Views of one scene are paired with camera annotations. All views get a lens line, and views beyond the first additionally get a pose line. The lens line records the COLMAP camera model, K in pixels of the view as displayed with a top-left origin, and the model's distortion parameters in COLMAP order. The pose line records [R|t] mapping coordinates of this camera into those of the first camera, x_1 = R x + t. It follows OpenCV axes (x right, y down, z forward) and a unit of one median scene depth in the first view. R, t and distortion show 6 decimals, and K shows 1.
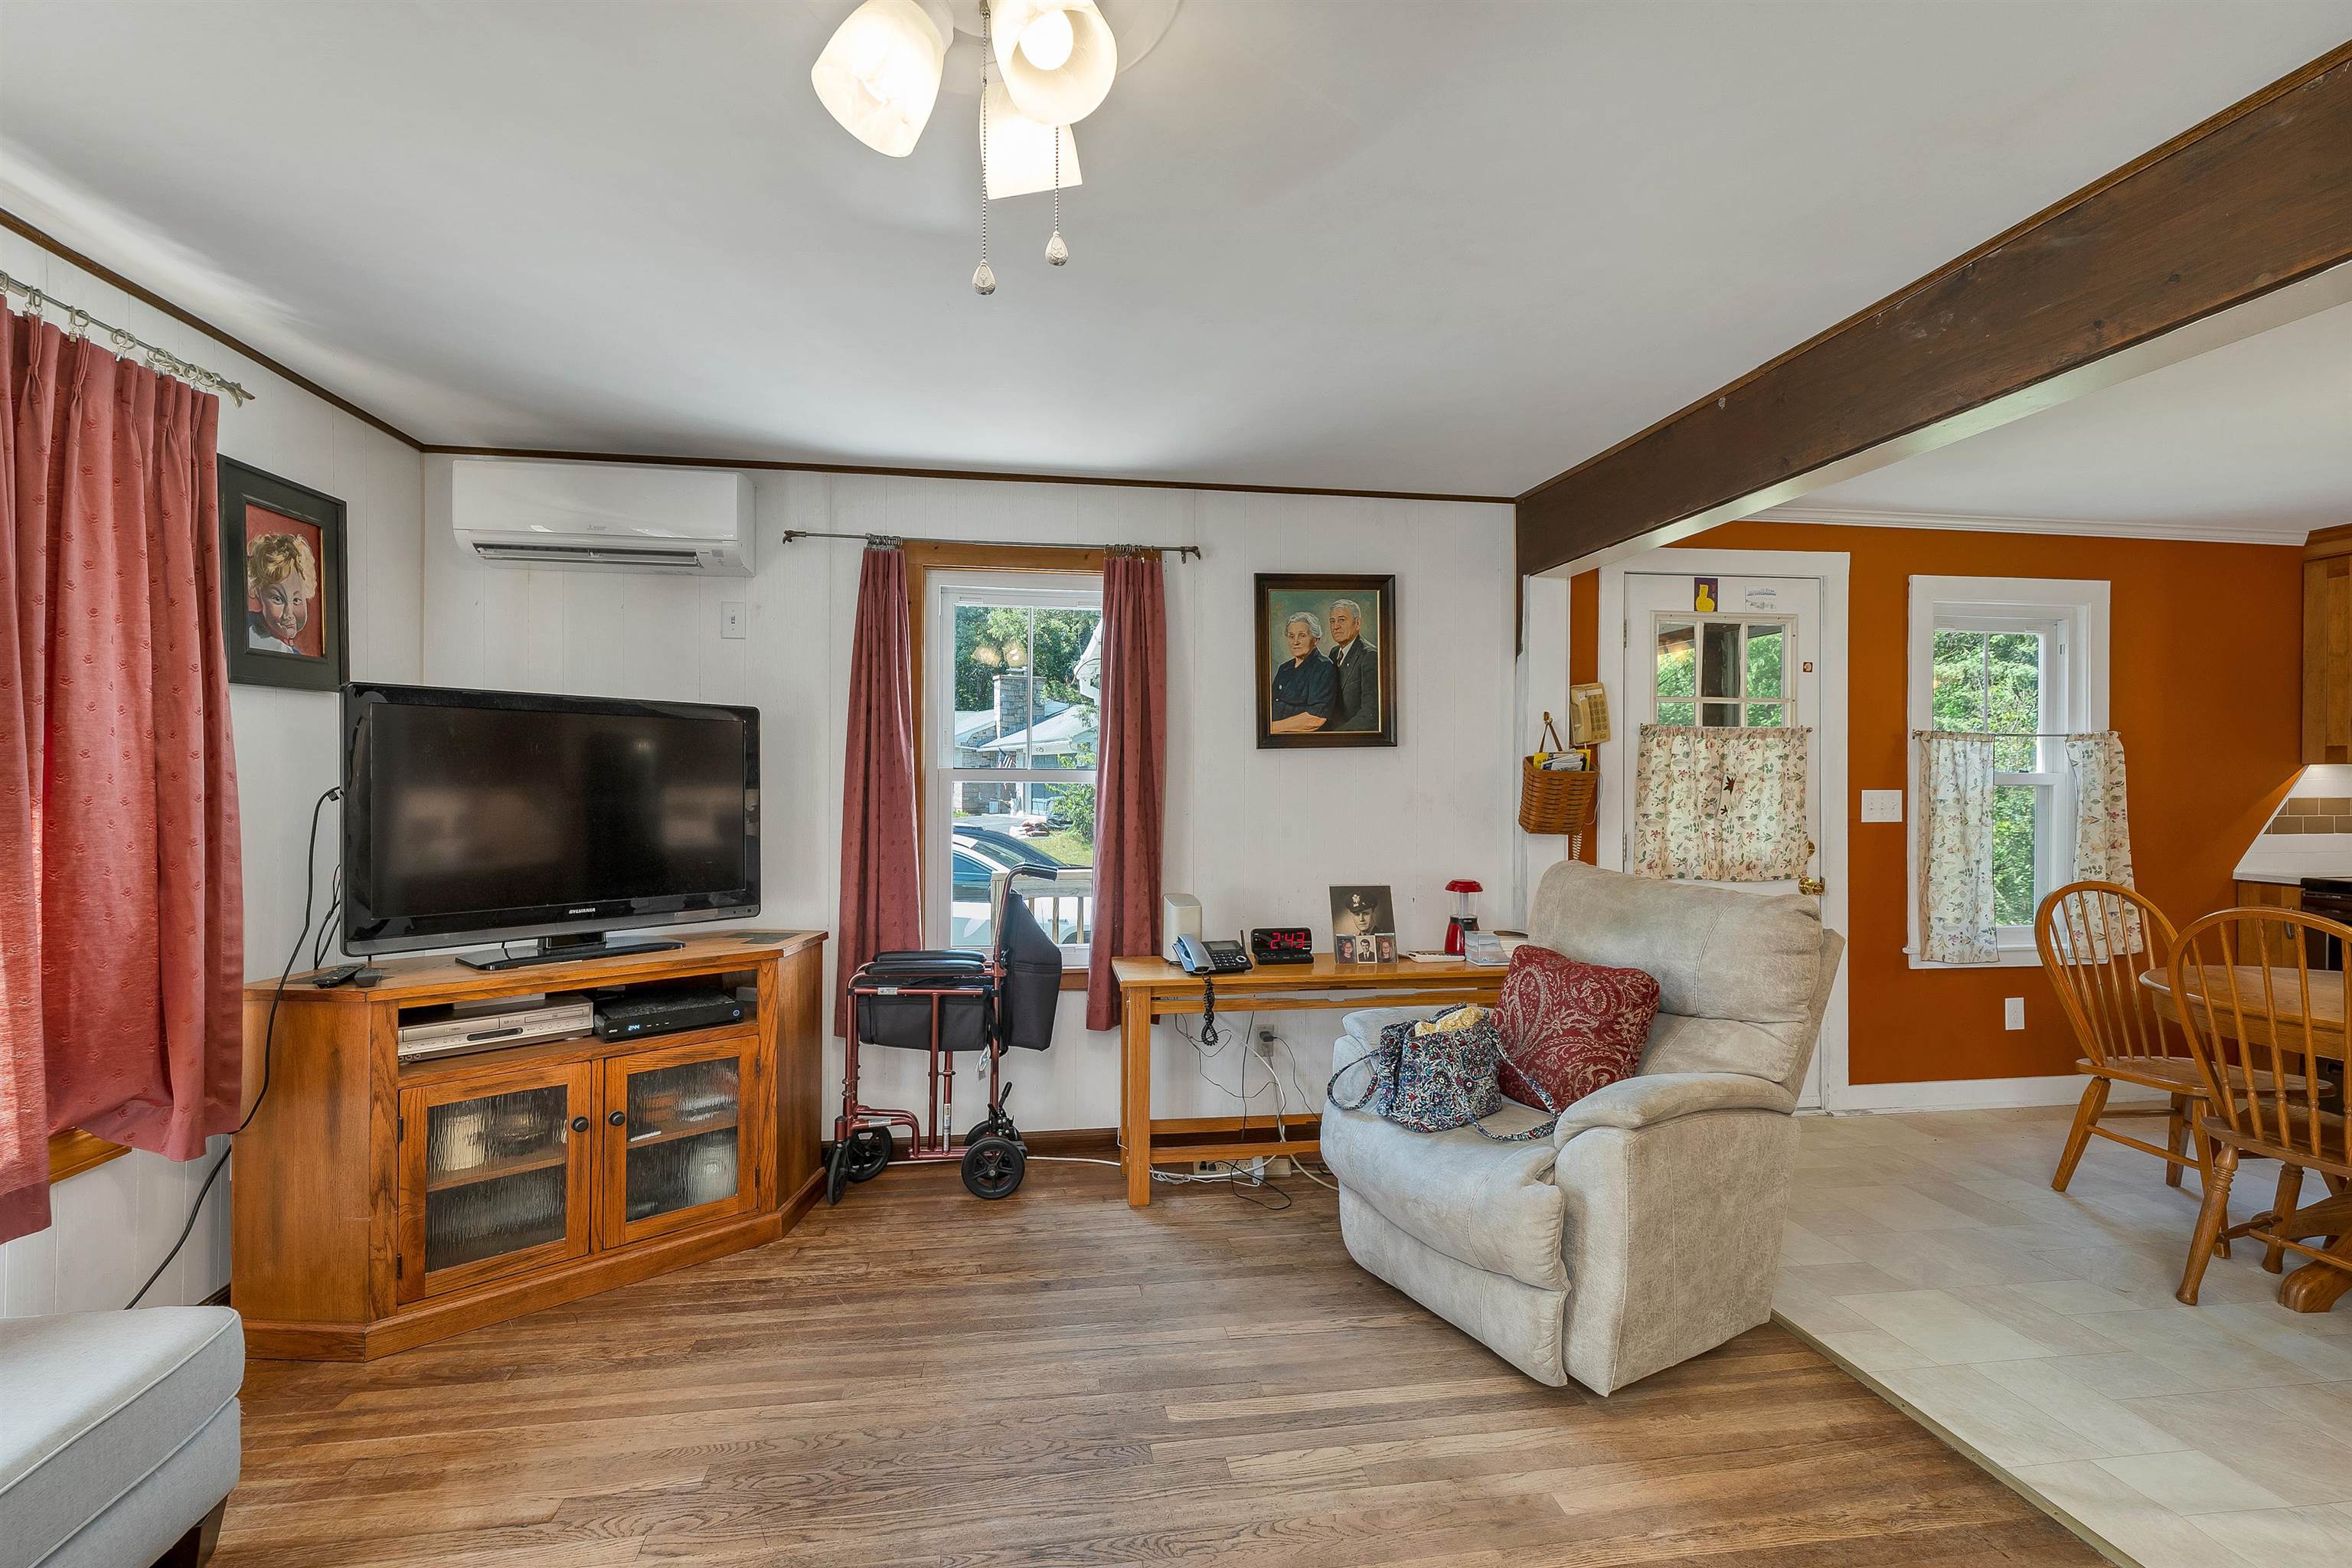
lens RADIAL K [[1014.9, 0, 1169.9], [0, 1014.9, 787.1], [0, 0, 1]] dist [0.002988, -0.000043]
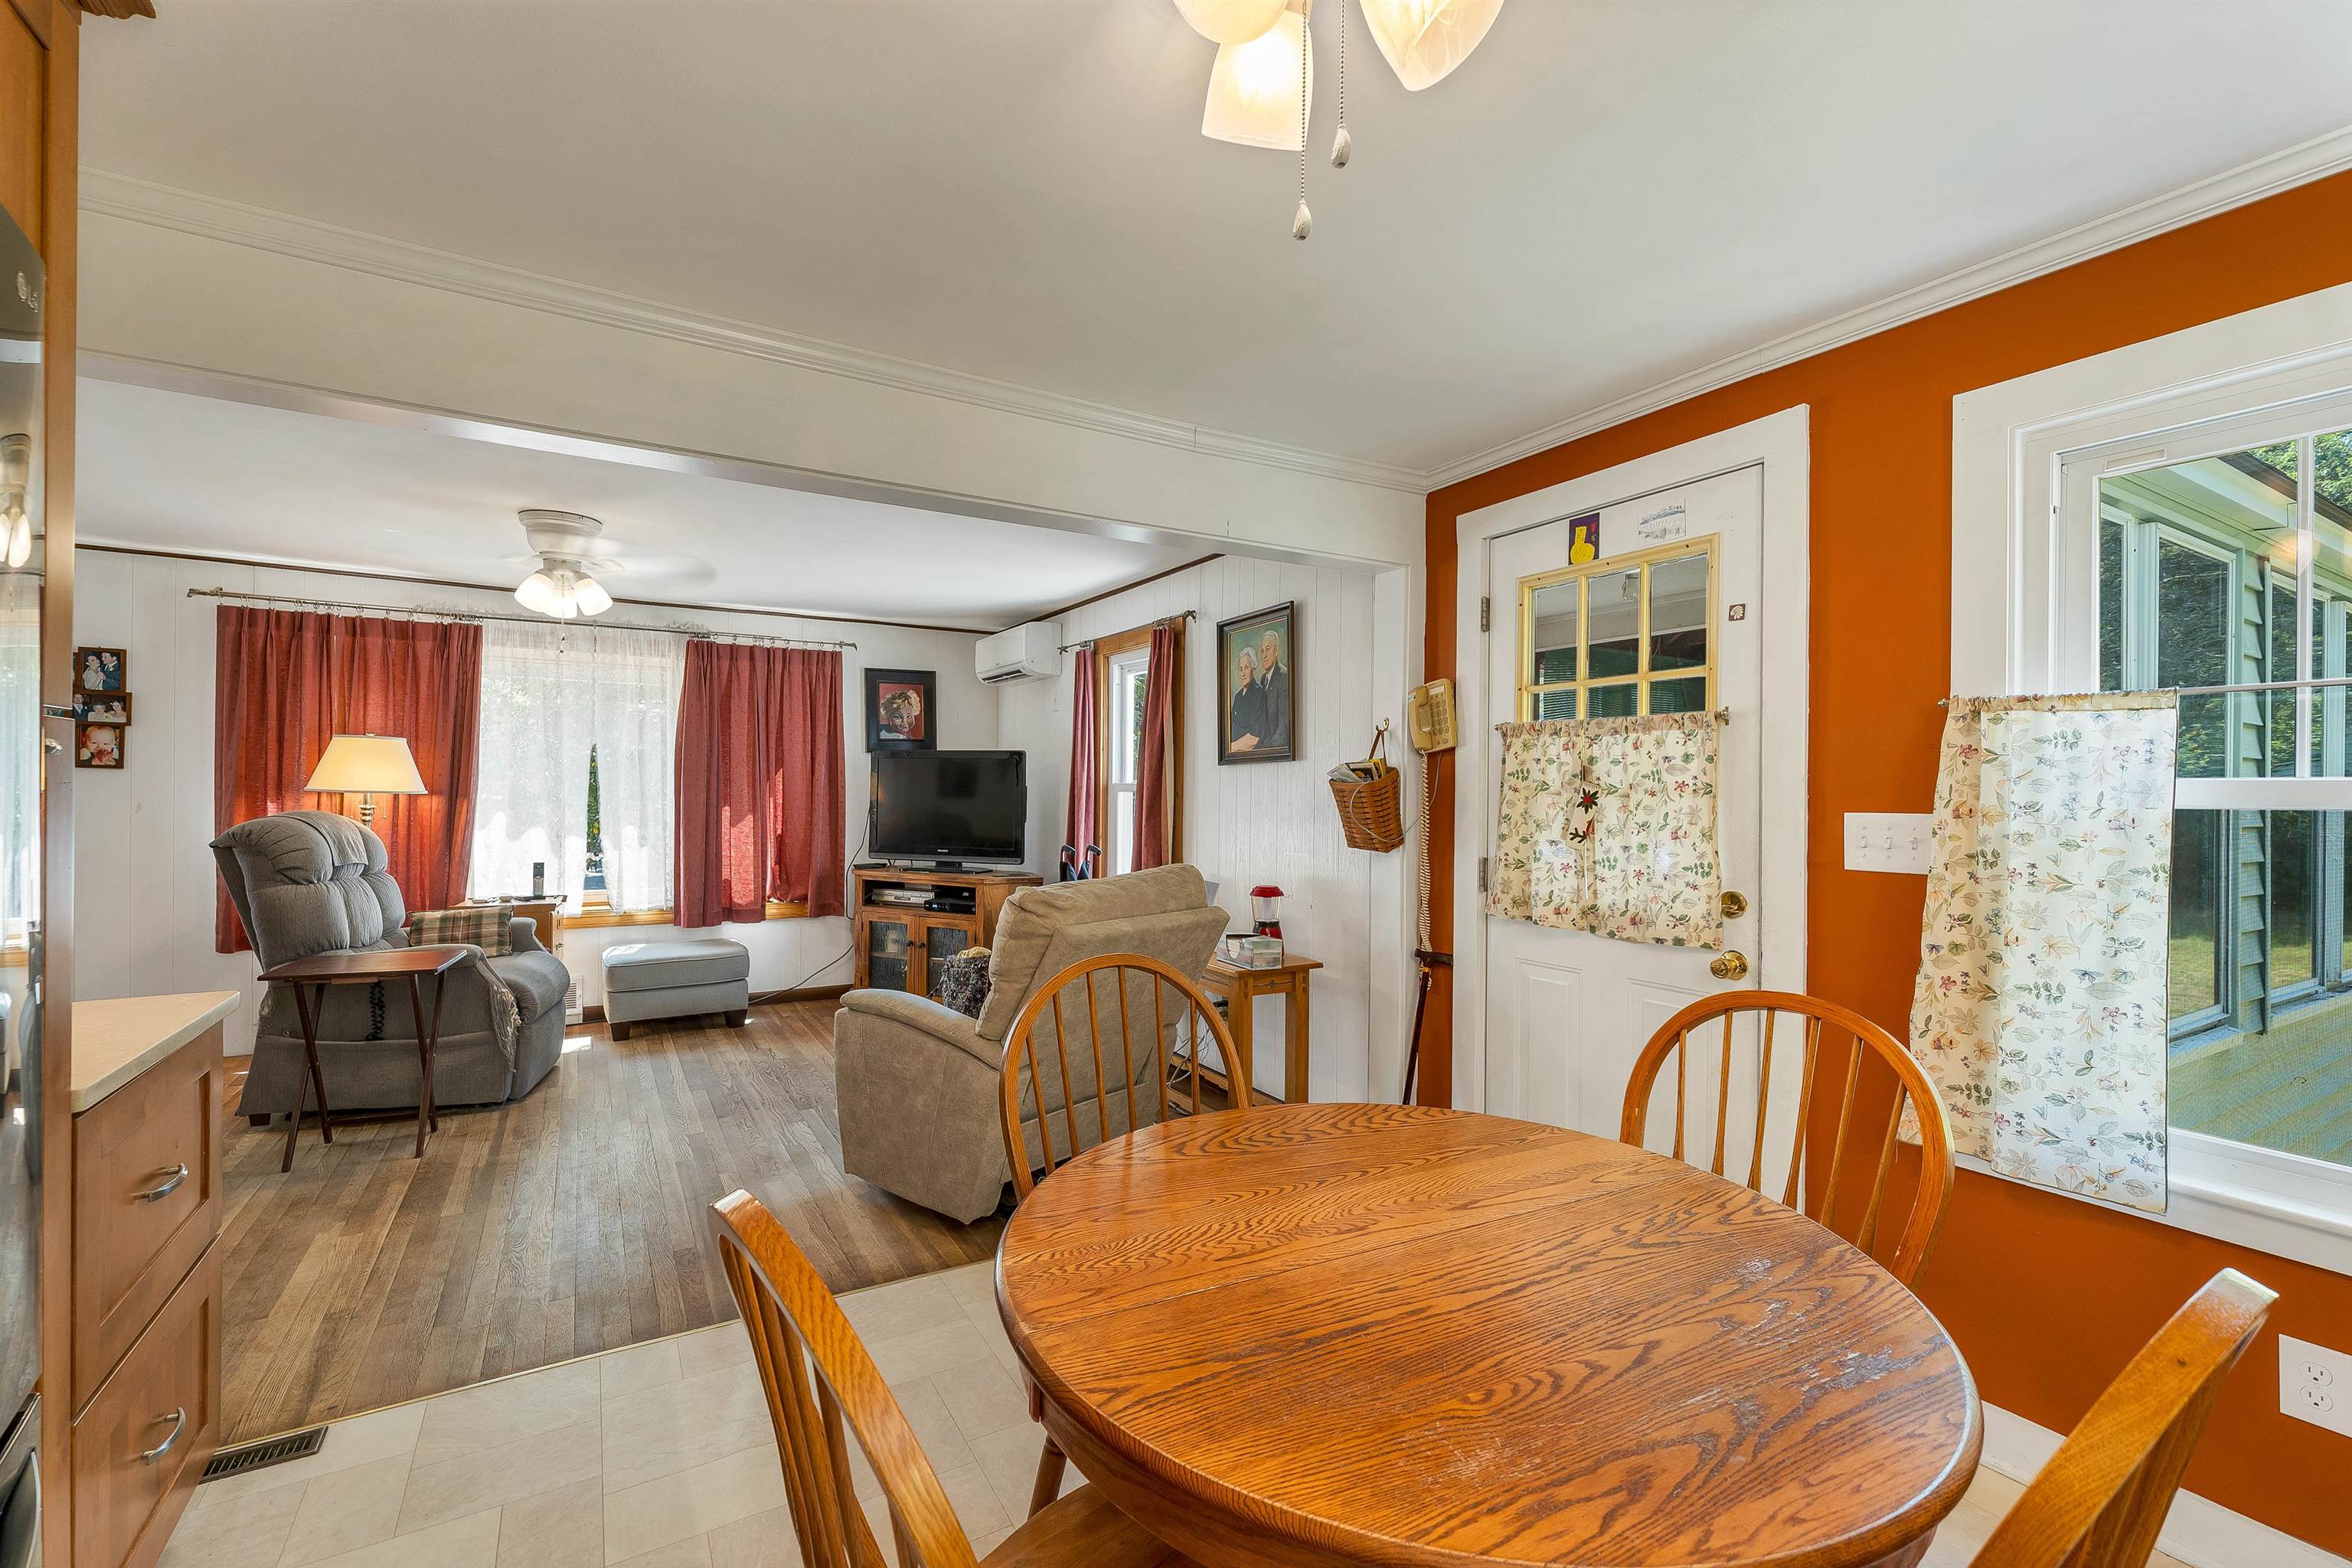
lens RADIAL K [[989.2, 0, 1160.7], [0, 989.2, 791.8], [0, 0, 1]] dist [0.002014, 0.000712]
pose [[0.373414, 0.001652, -0.927663, 1.369433], [-0.015604, 0.999868, -0.004501, -0.000054], [0.927534, 0.016156, 0.373391, 0.580059]]
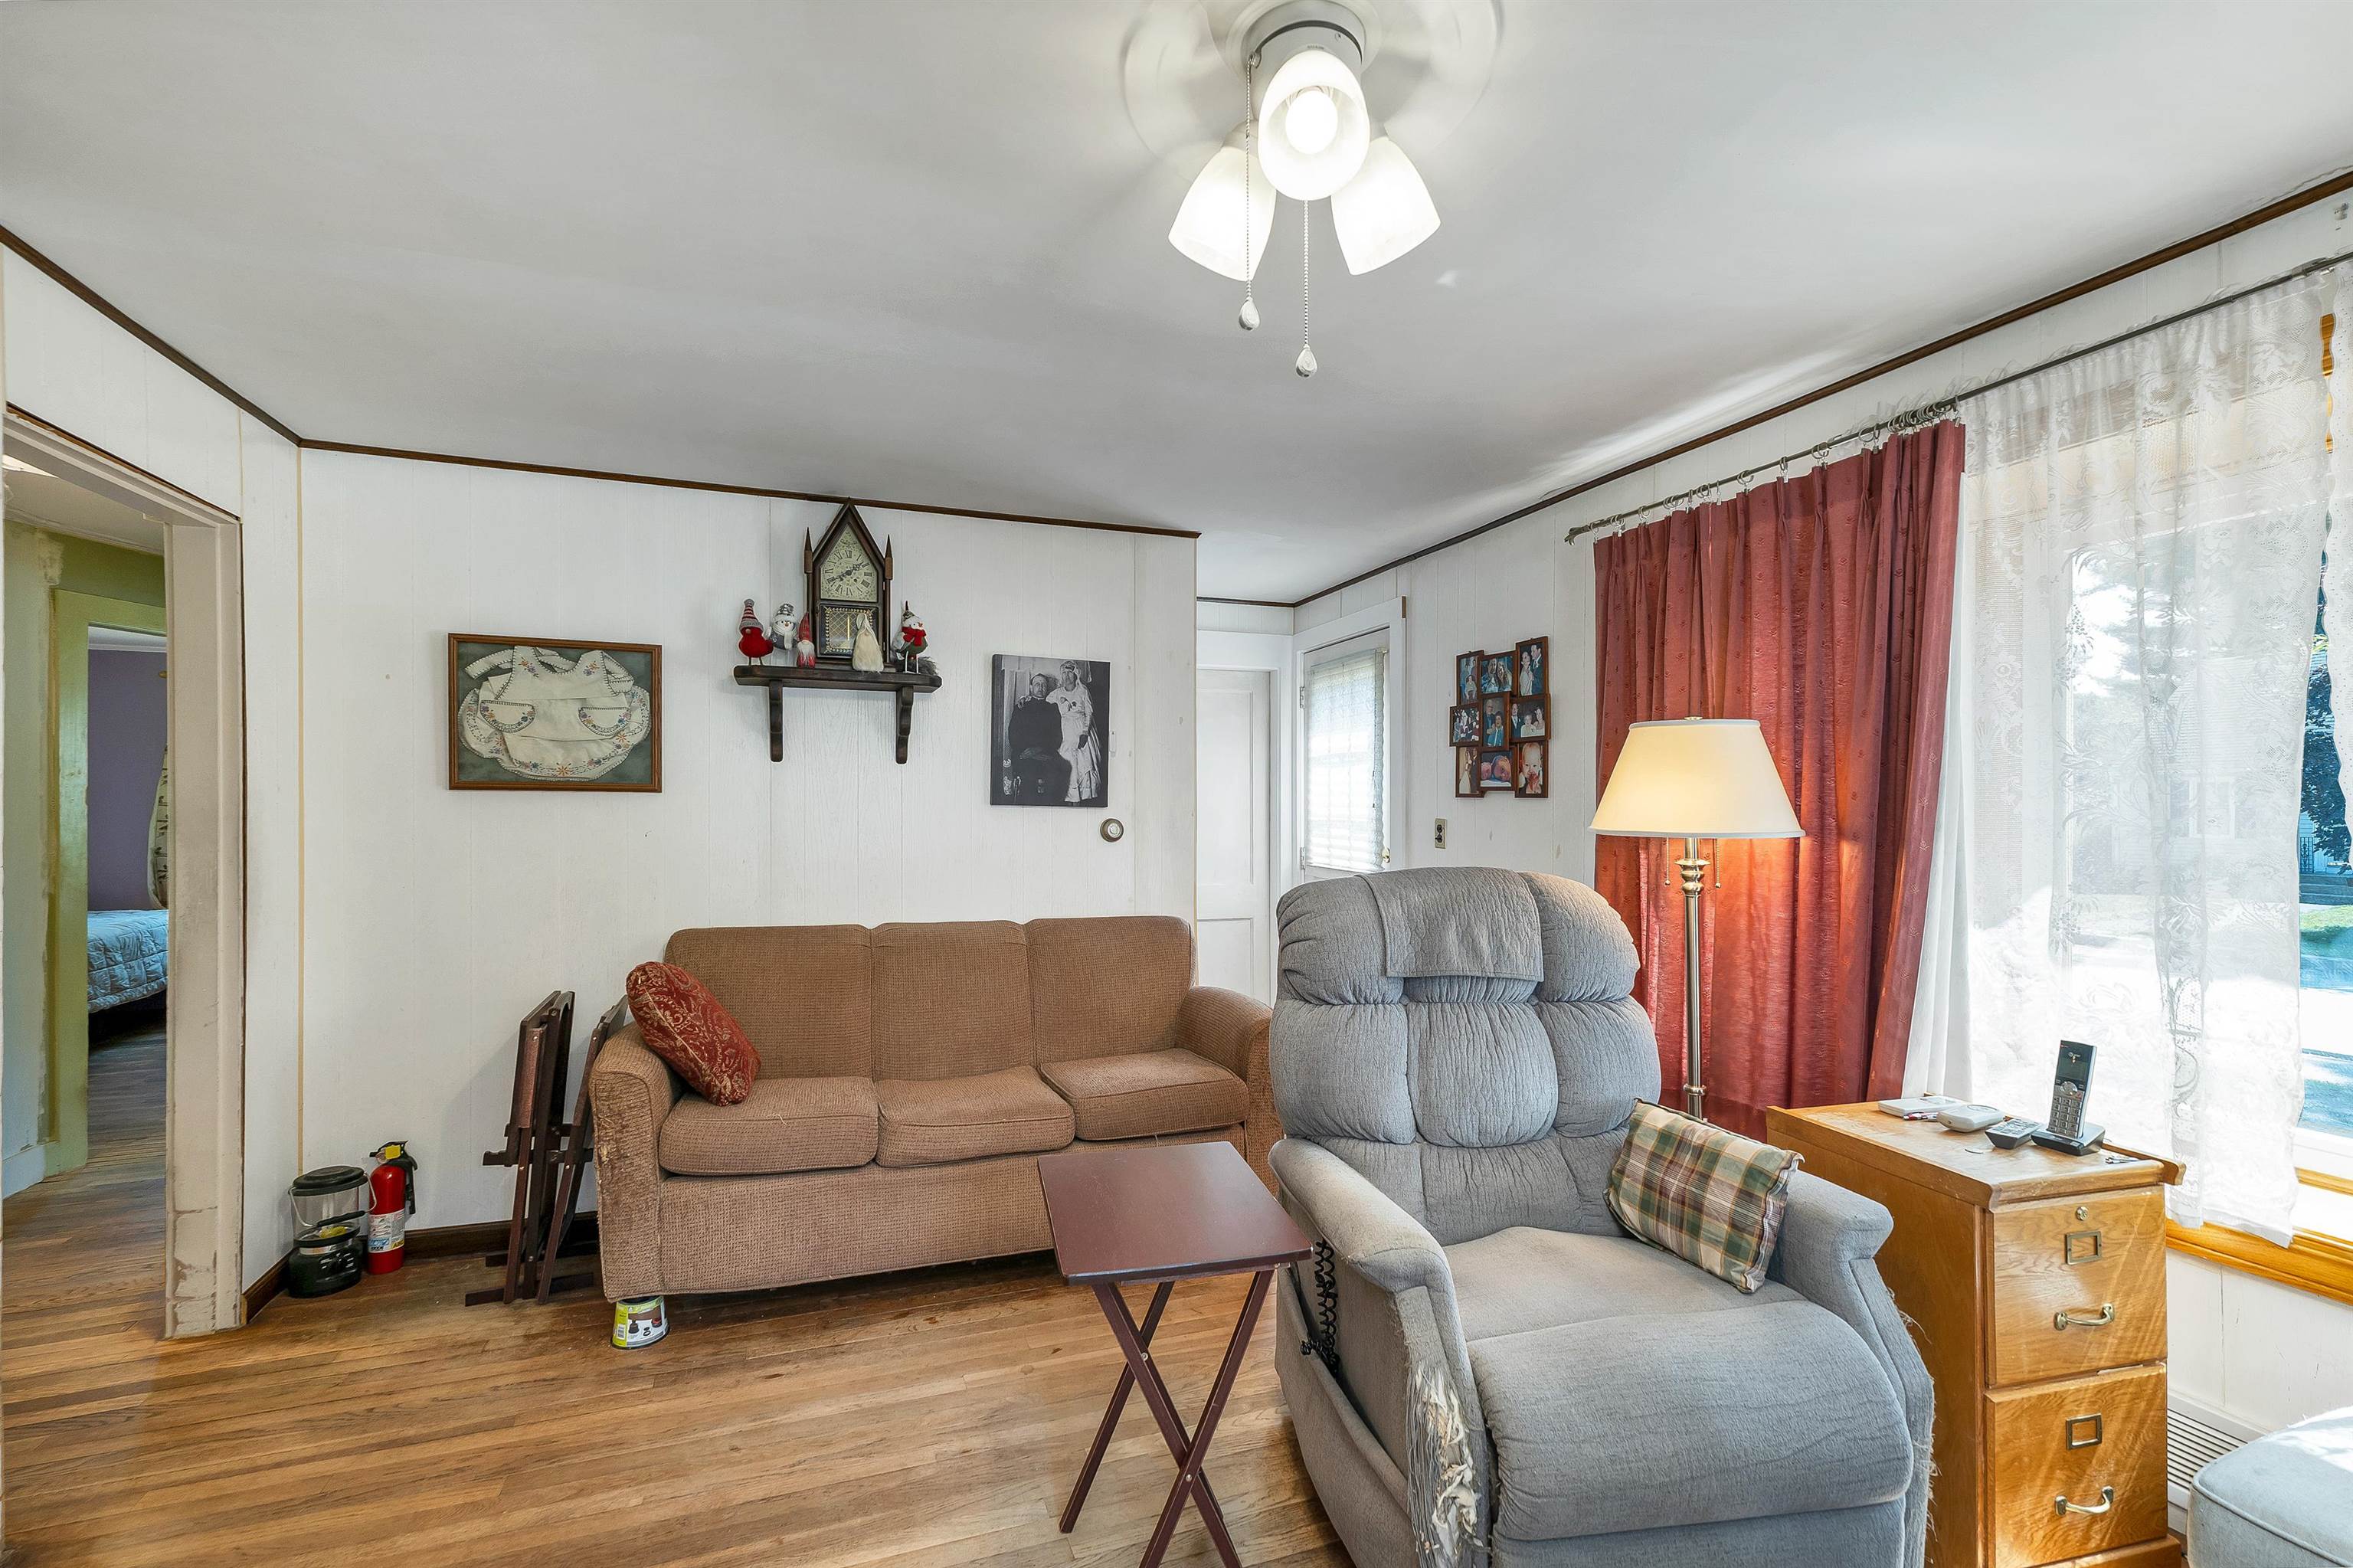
lens RADIAL K [[1004.1, 0, 1165.2], [0, 1004.1, 813.1], [0, 0, 1]] dist [-0.000197, -0.000107]
pose [[-0.980583, -0.002126, -0.196091, 0.058743], [-0.004056, 0.999947, 0.009440, -0.008788], [0.196060, 0.010052, -0.980540, 0.699025]]
